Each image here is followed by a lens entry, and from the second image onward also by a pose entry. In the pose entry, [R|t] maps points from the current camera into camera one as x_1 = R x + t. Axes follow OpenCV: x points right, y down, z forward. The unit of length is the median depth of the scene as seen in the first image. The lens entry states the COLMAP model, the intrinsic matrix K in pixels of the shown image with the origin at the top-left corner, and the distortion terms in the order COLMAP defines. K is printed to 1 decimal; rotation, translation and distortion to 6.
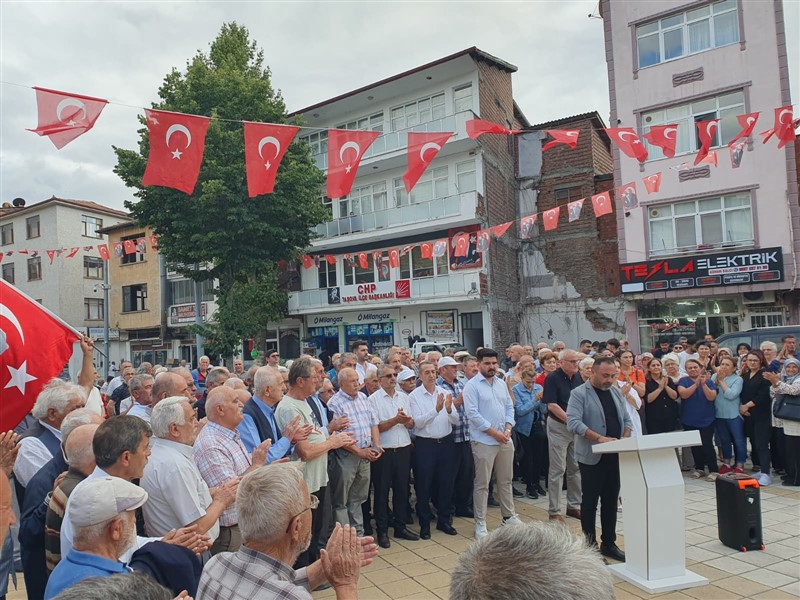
lens RADIAL K [[619.8, 0, 376.1], [0, 619.8, 313.3], [0, 0, 1]] dist [0.052405, -0.072381]
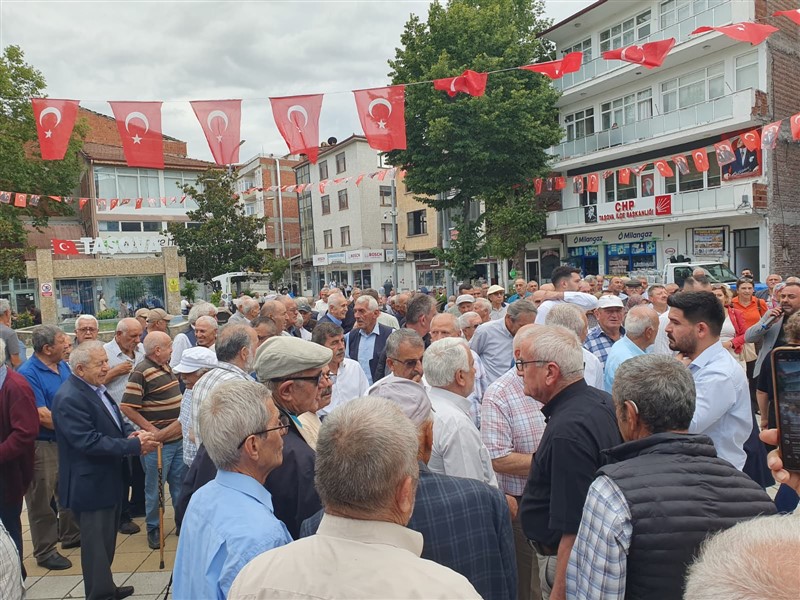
lens RADIAL K [[619.8, 0, 396.4], [0, 619.8, 306.5], [0, 0, 1]] dist [0.052405, -0.072381]
pose [[0.901491, 0.027766, -0.431906, 0.087565], [0.025642, 0.992760, 0.117344, -0.008054], [0.432037, -0.116859, 0.894253, -0.032778]]
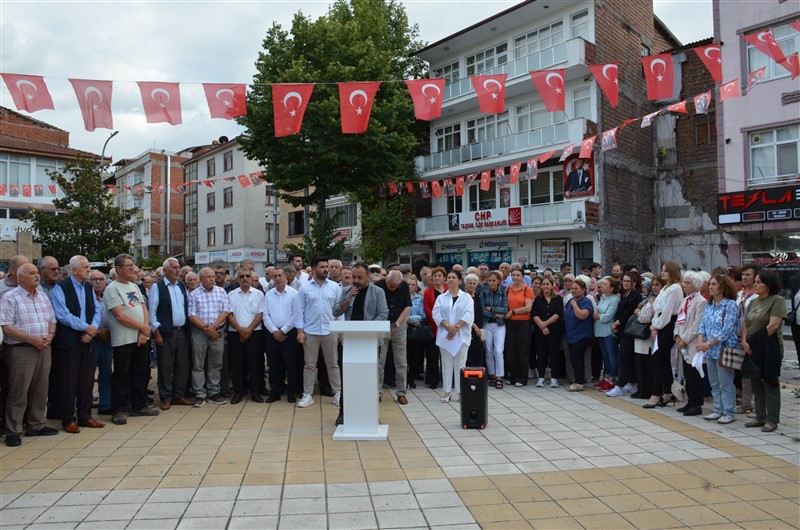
lens RADIAL K [[639.8, 0, 400.4], [0, 639.8, 268.7], [0, 0, 1]] dist [-0.136948, 0.107113]
pose [[0.957184, 0.035592, -0.287283, 0.157556], [-0.024509, 0.998813, 0.042085, 0.005635], [0.288440, -0.033242, 0.956921, -0.035967]]
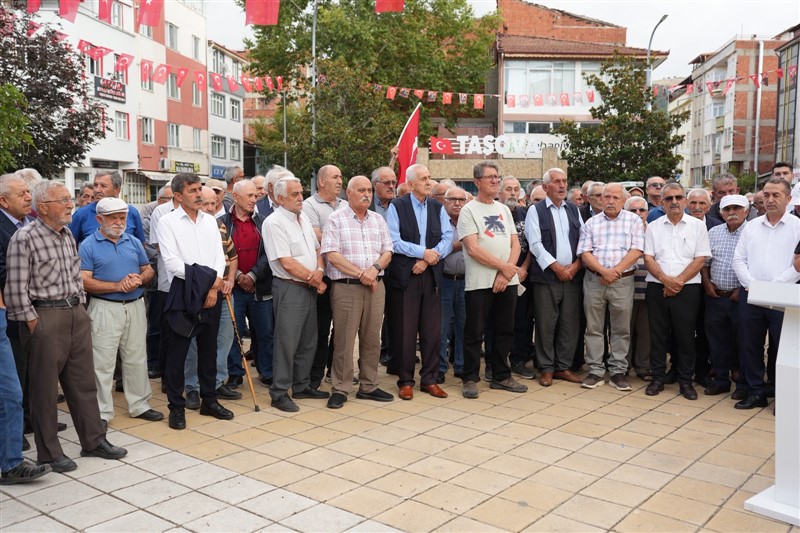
lens RADIAL K [[760.7, 0, 399.3], [0, 760.7, 262.0], [0, 0, 1]] dist [0.001187, 0.000000]
pose [[0.452009, 0.120148, -0.883885, 0.163475], [0.010315, 0.990117, 0.139863, 0.010595], [0.891954, -0.072336, 0.446302, 0.053310]]
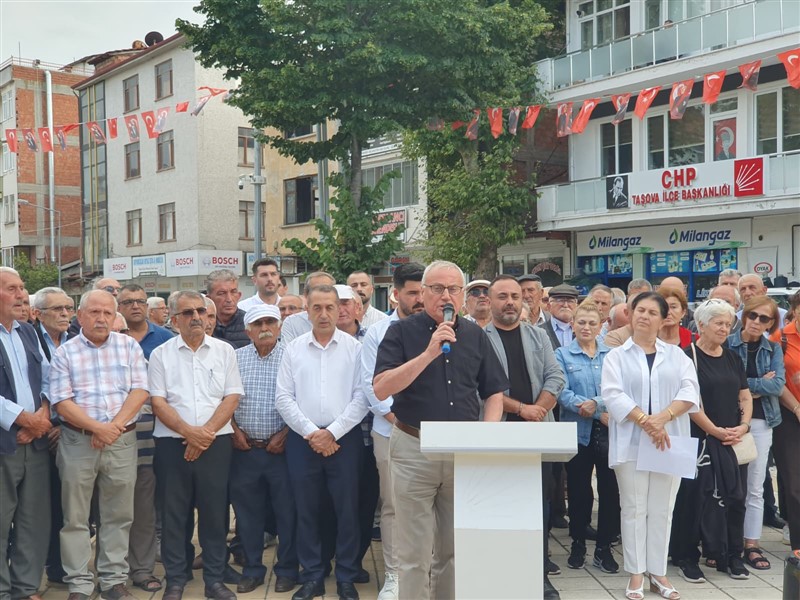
lens RADIAL K [[1198.5, 0, 387.3], [0, 1198.5, 329.9], [0, 0, 1]] dist [0.062375, 0.000000]
pose [[0.929114, 0.042435, -0.367352, 0.126271], [-0.014256, 0.996766, 0.079086, 0.008245], [0.369520, -0.068243, 0.926714, 0.018313]]
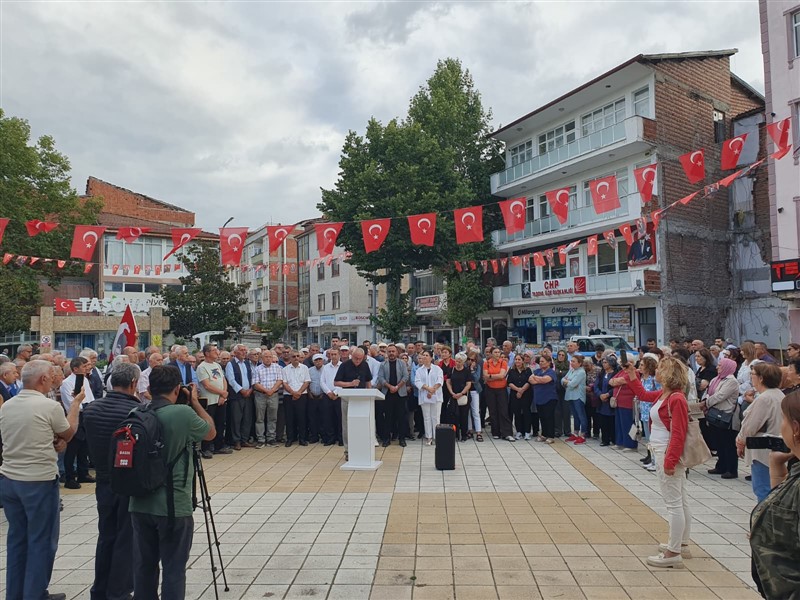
lens RADIAL K [[619.8, 0, 398.2], [0, 619.8, 306.1], [0, 0, 1]] dist [0.052405, -0.072381]
pose [[0.888570, 0.010786, -0.458614, 0.248992], [-0.005438, 0.999901, 0.012980, -0.014608], [0.458708, -0.009039, 0.888541, -0.105457]]
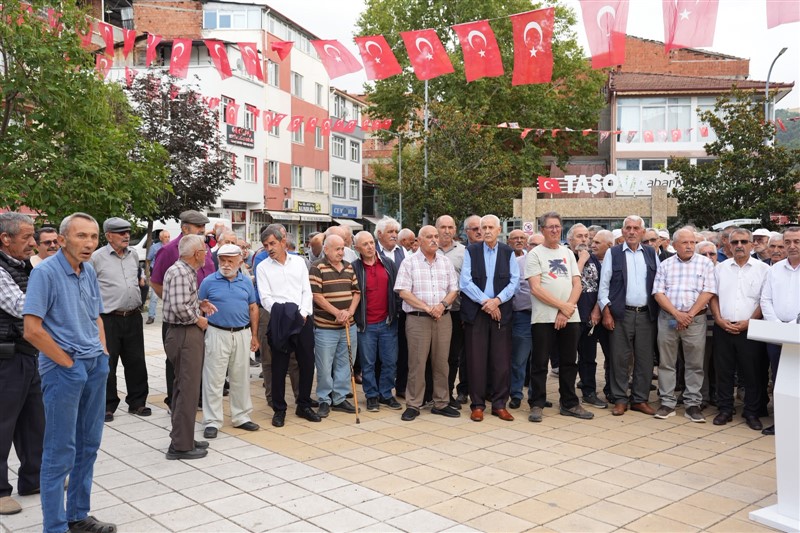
lens RADIAL K [[760.7, 0, 399.1], [0, 760.7, 258.3], [0, 0, 1]] dist [0.001187, 0.000000]
pose [[0.308864, 0.074521, -0.948182, 0.197599], [0.021909, 0.996104, 0.085424, 0.005955], [0.950854, -0.047158, 0.306028, 0.052390]]
